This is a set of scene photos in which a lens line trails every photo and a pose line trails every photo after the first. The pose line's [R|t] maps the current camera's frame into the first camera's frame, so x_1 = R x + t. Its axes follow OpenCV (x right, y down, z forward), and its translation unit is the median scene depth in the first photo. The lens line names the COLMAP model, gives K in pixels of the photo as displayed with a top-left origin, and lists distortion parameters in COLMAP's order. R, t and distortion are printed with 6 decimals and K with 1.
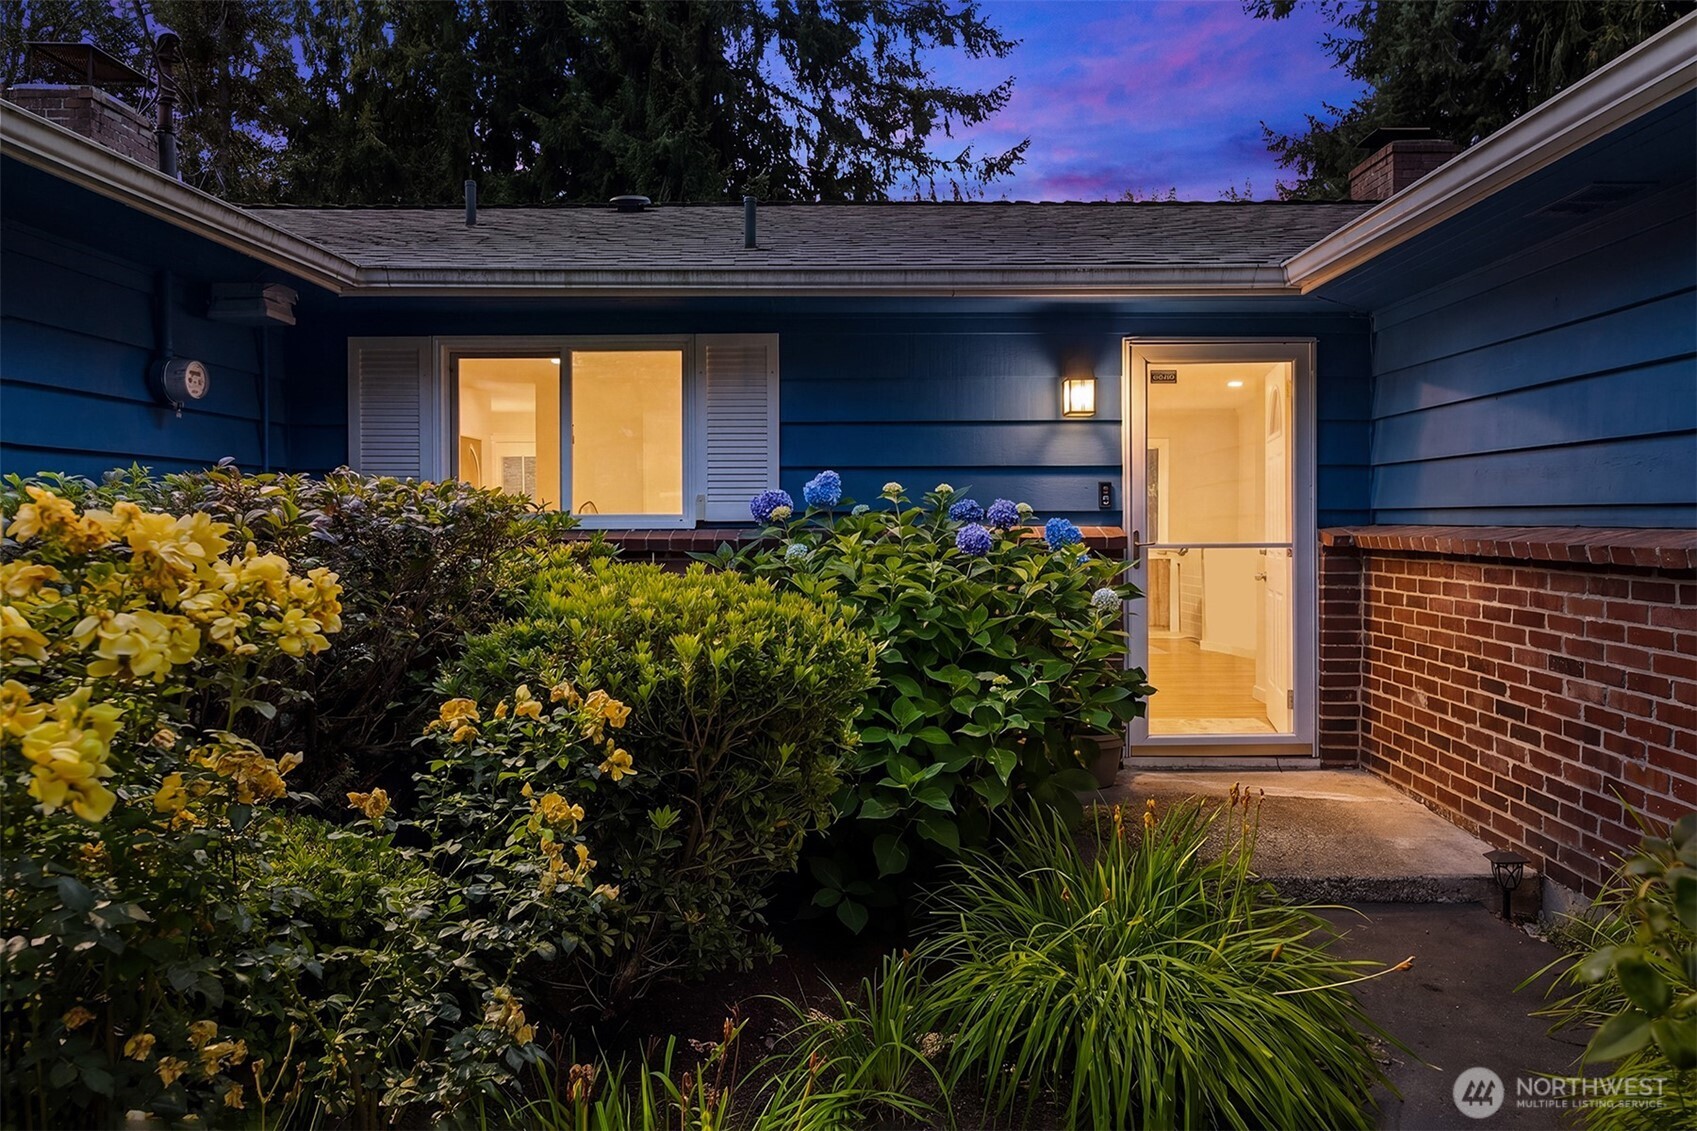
lens RADIAL K [[1194.5, 0, 848.2], [0, 1194.5, 510.2], [0, 0, 1]] dist [-0.002928, -0.002133]
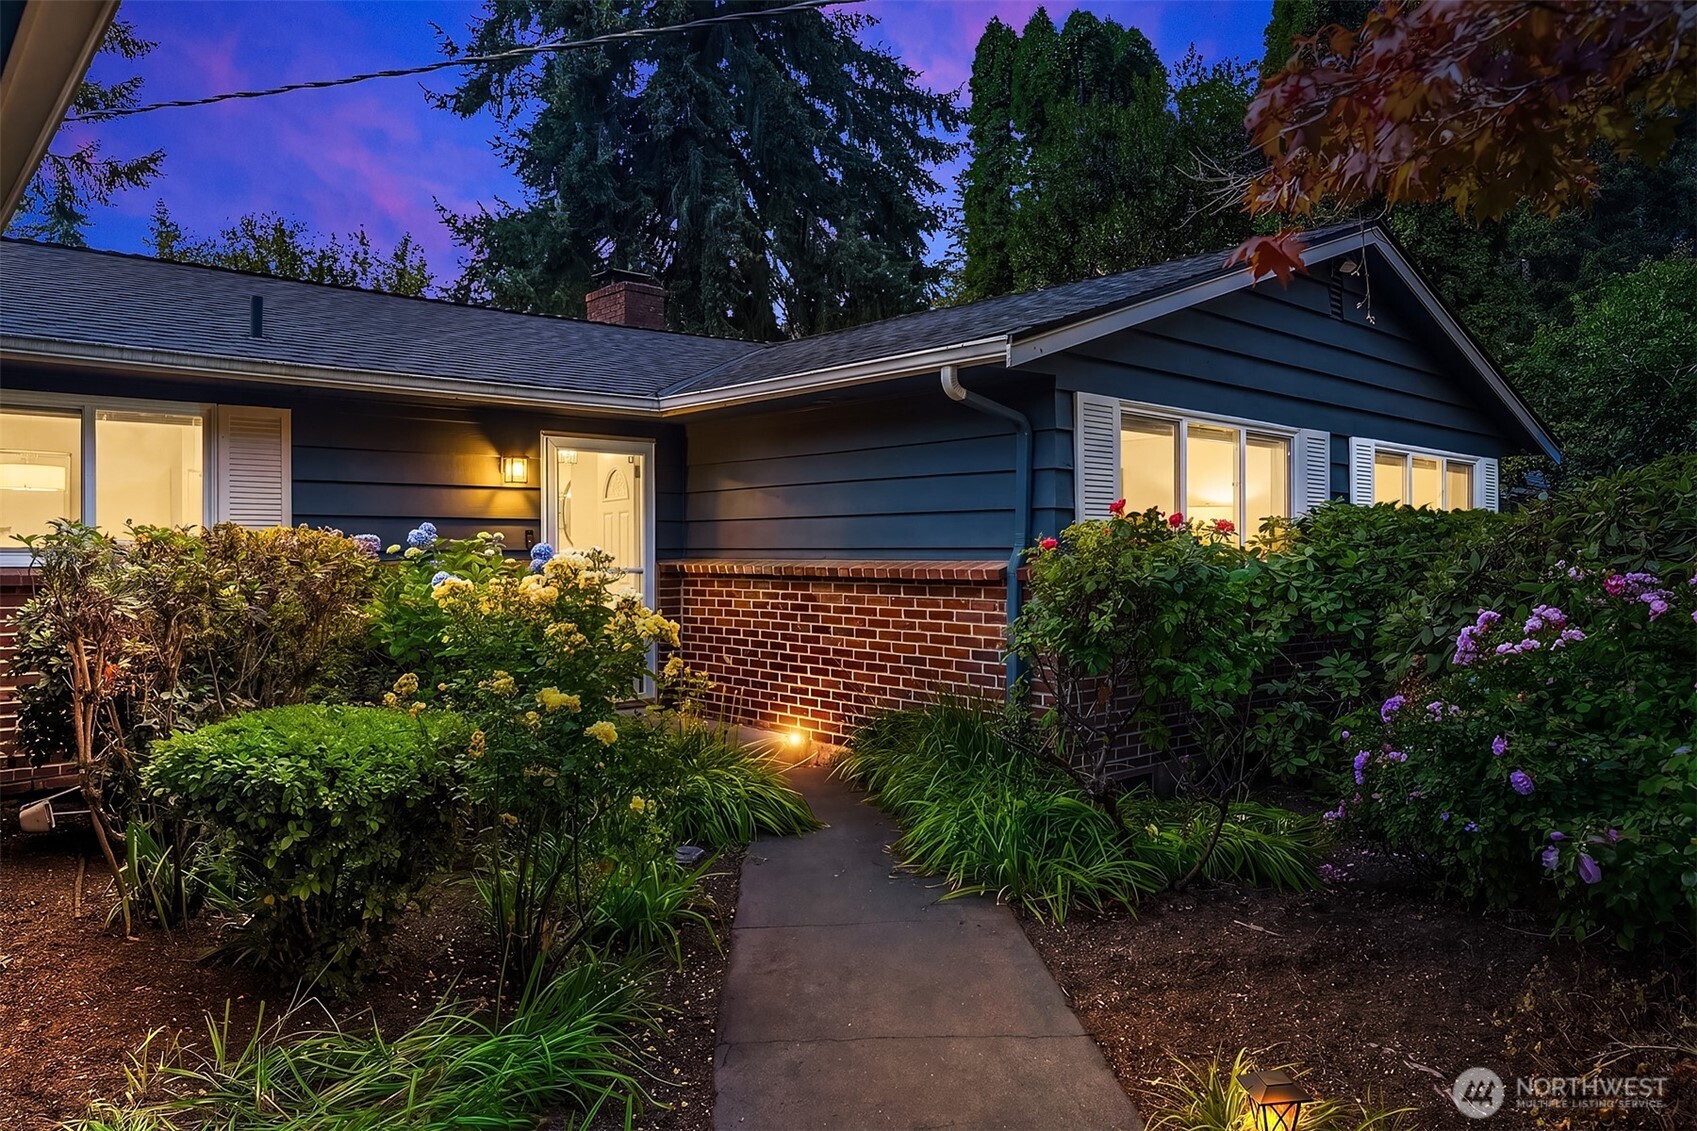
lens RADIAL K [[1176.7, 0, 849.9], [0, 1176.7, 546.3], [0, 0, 1]] dist [-0.002976, -0.001338]
pose [[0.741650, 0.001500, 0.670786, -0.454679], [-0.001425, 0.999999, -0.000660, -0.003221], [-0.670786, -0.000466, 0.741651, -0.319481]]
